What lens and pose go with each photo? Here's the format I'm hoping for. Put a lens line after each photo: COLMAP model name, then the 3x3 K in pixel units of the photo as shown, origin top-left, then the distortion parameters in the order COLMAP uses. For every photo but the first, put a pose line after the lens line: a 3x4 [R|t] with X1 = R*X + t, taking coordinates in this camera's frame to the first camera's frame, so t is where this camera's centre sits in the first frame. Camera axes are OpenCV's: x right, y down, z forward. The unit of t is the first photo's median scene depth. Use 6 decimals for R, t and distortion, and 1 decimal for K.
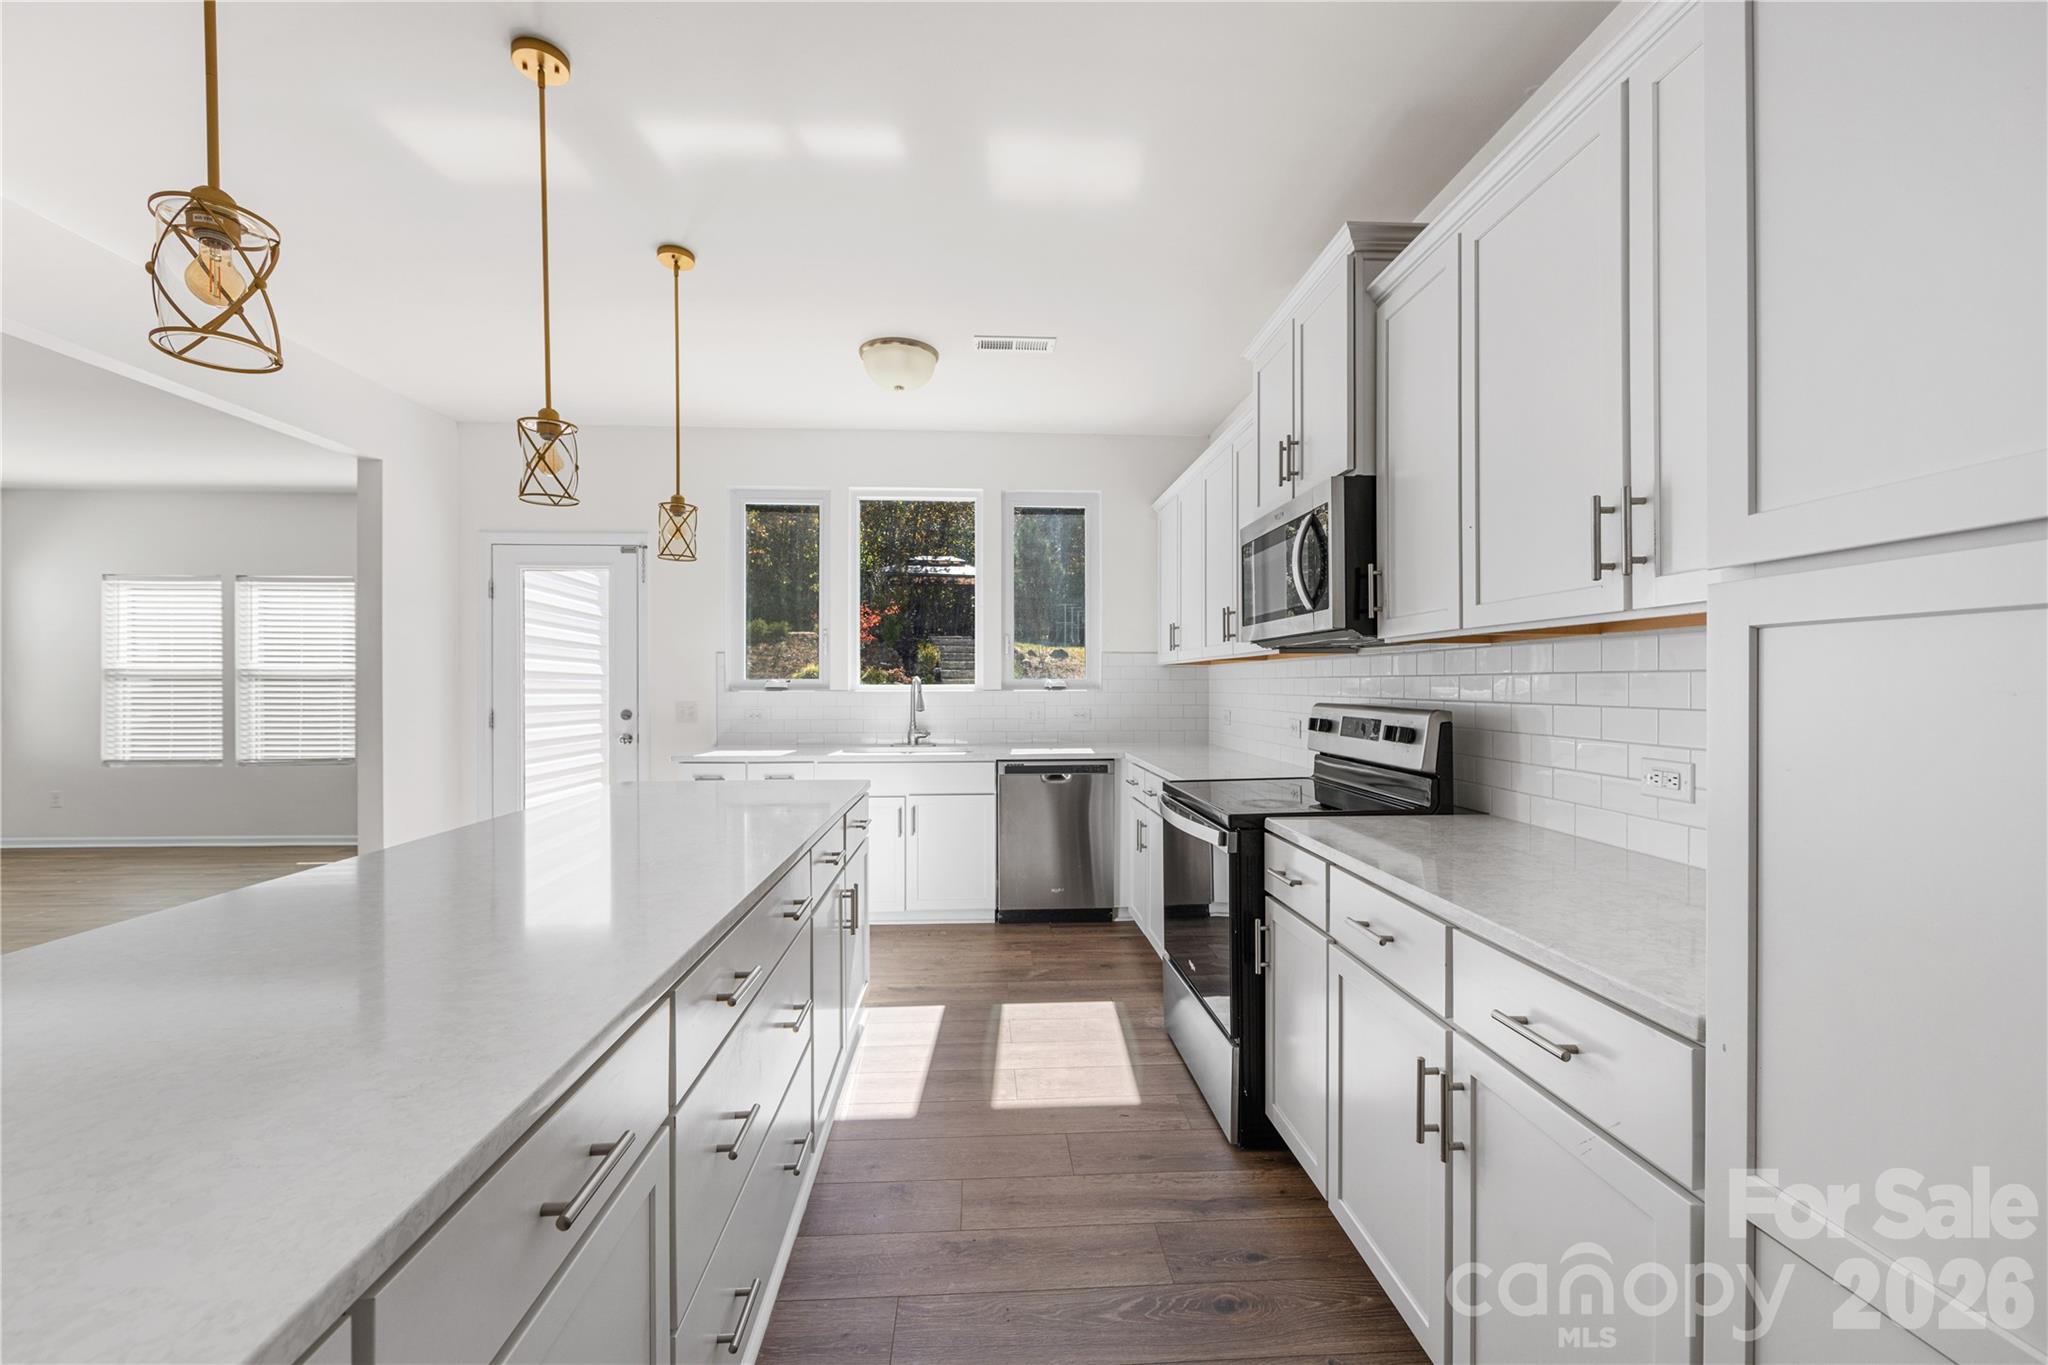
lens RADIAL K [[804.0, 0, 1019.0], [0, 804.0, 687.0], [0, 0, 1]] dist [-0.003384, 0.000425]
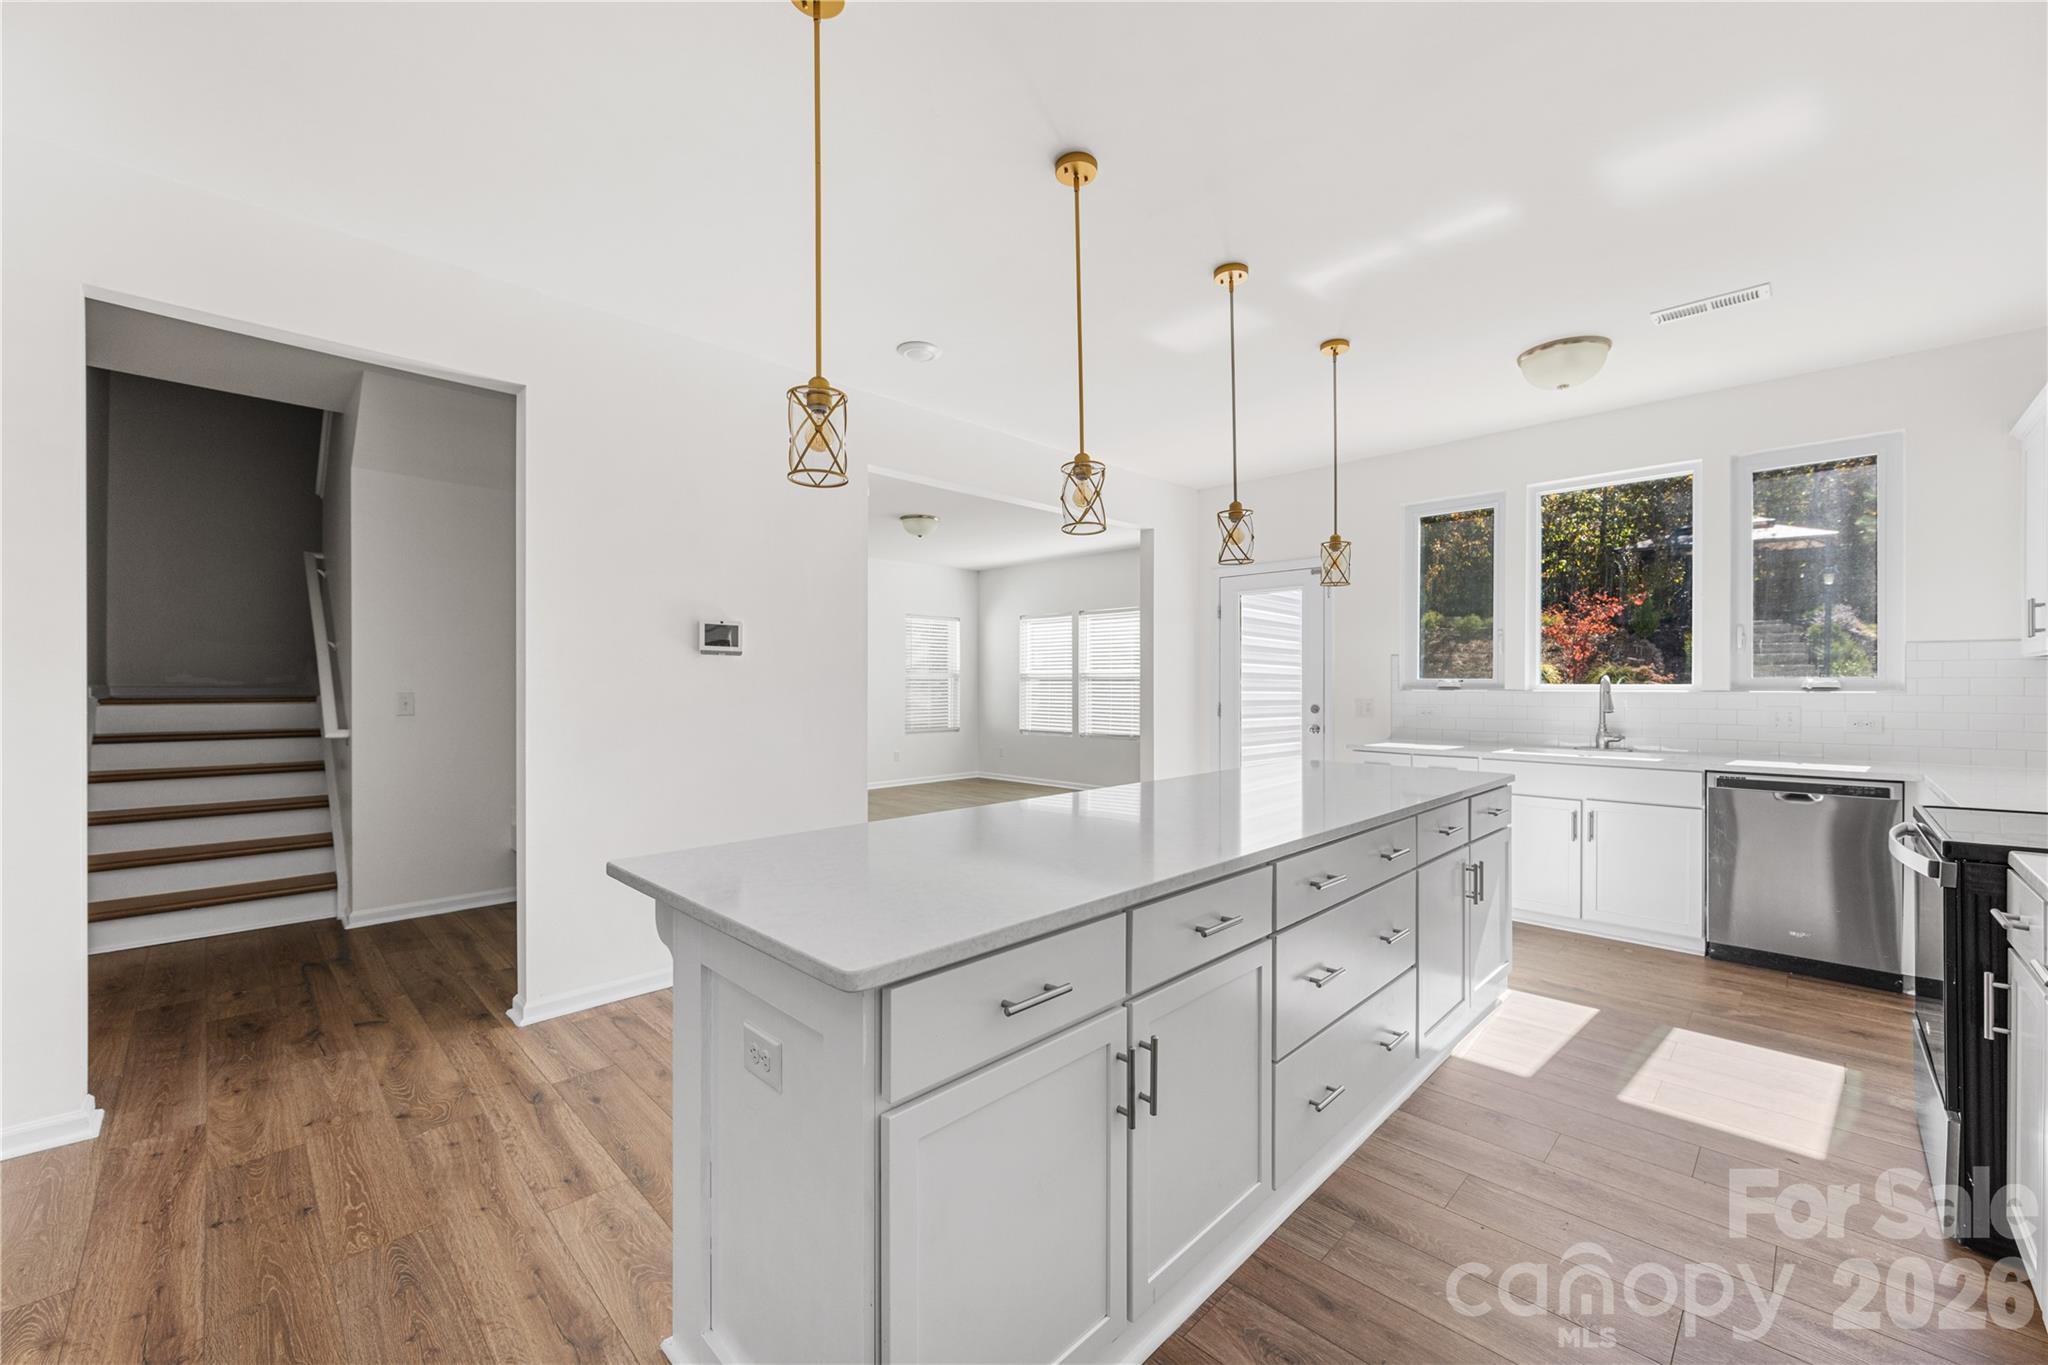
lens RADIAL K [[804.0, 0, 1021.2], [0, 804.0, 683.3], [0, 0, 1]] dist [-0.003384, 0.000425]
pose [[0.666814, 0.001380, -0.745223, 0.123709], [-0.003623, 0.999992, -0.001390, -0.000526], [0.745216, 0.003627, 0.666814, -0.139882]]
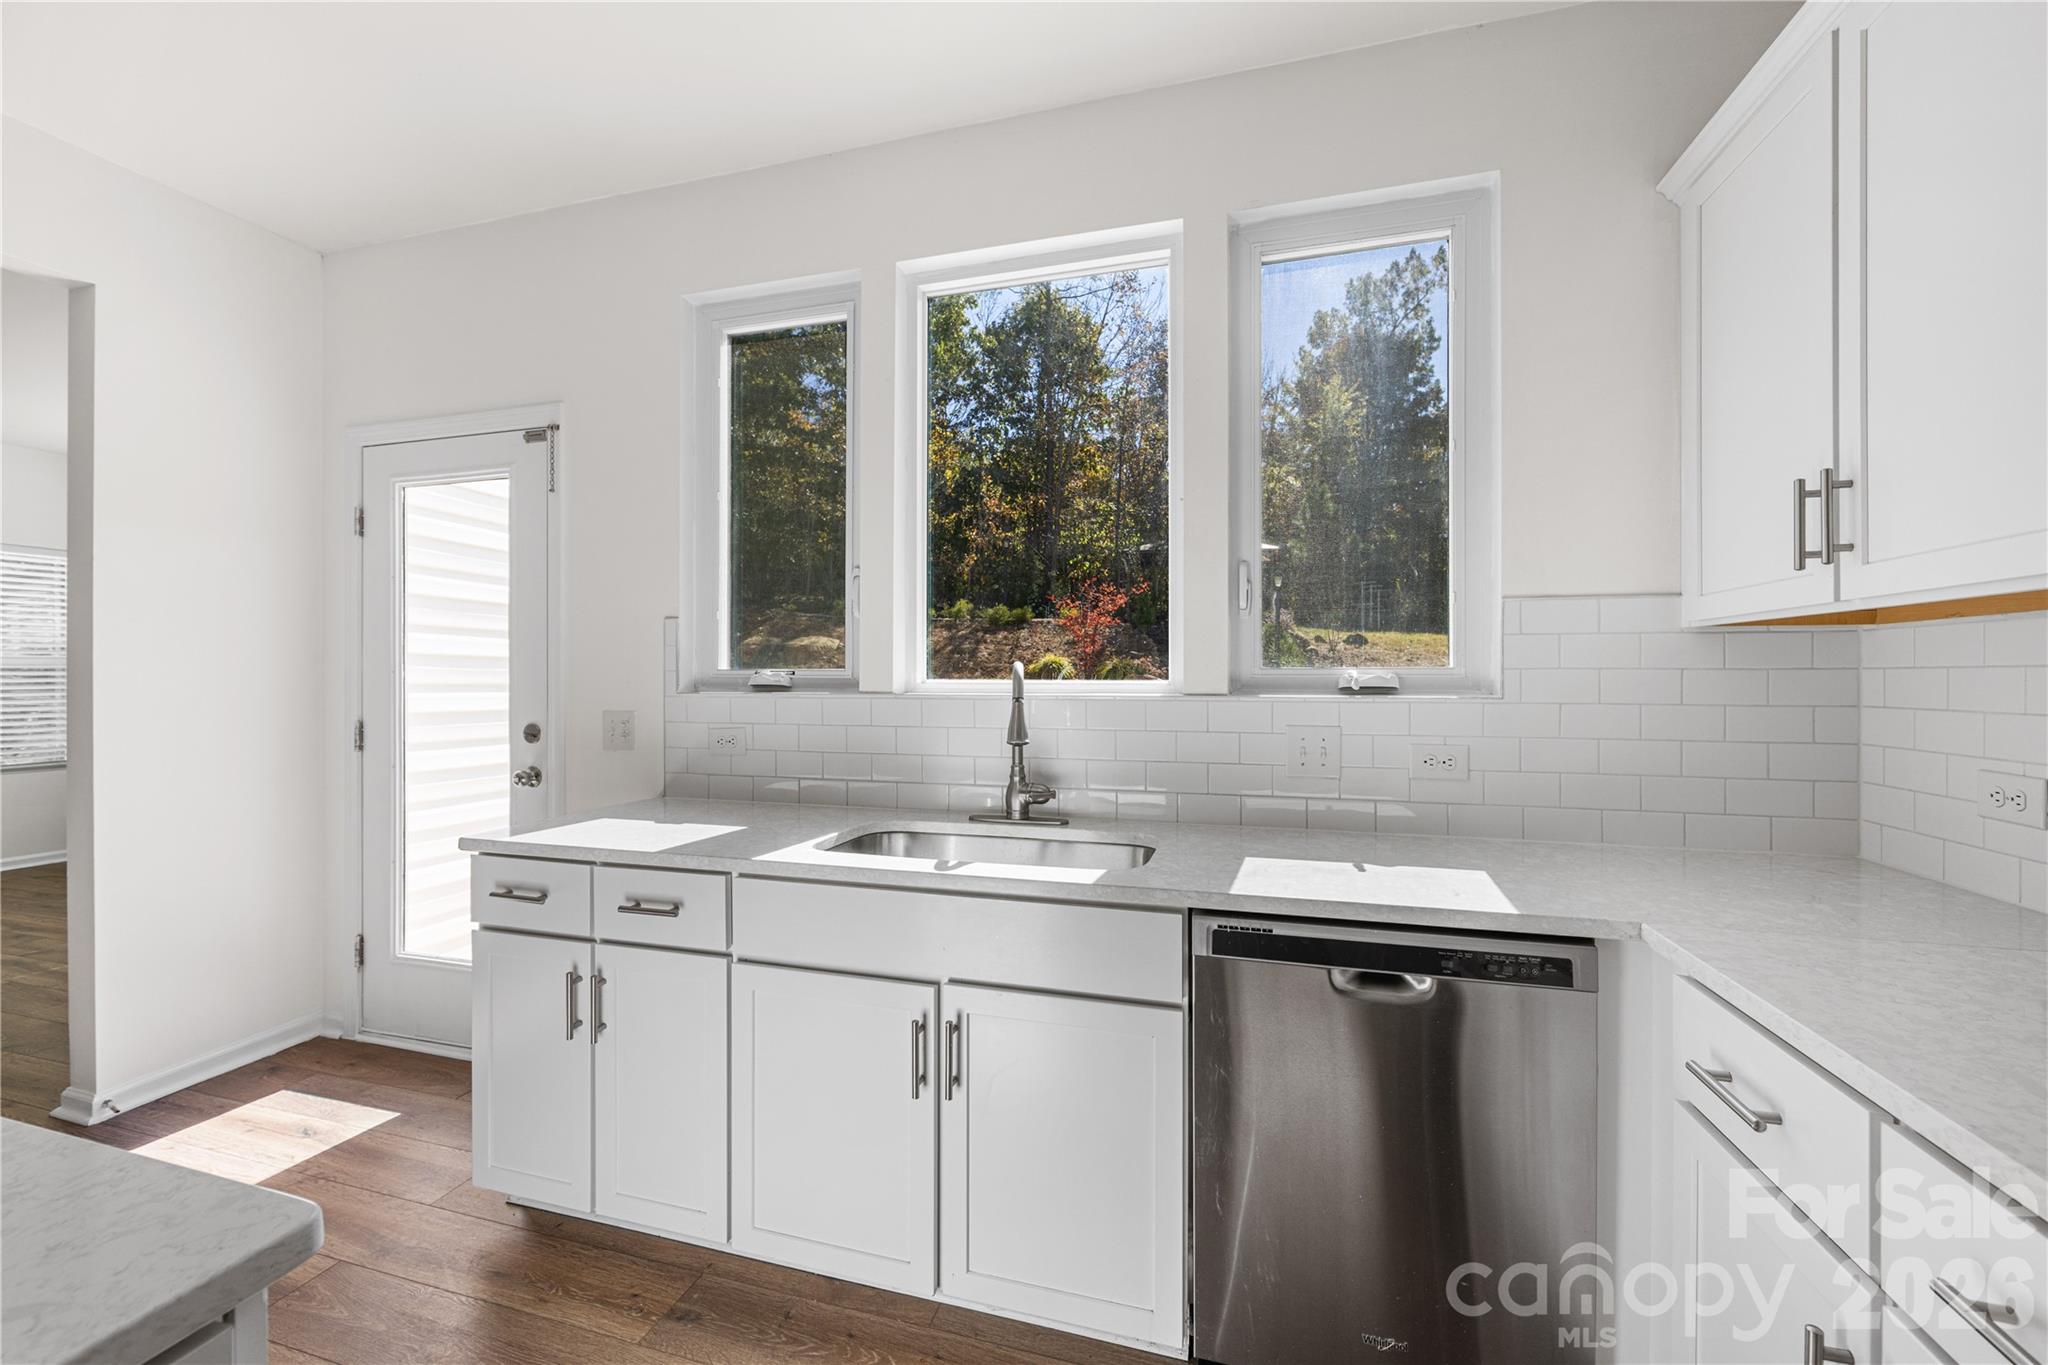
lens RADIAL K [[804.0, 0, 1027.3], [0, 804.0, 668.9], [0, 0, 1]] dist [-0.003384, 0.000425]
pose [[0.944503, -0.000374, -0.328501, 0.018306], [-0.003822, 0.999919, -0.012128, -0.004541], [0.328479, 0.012711, 0.944426, 0.640901]]
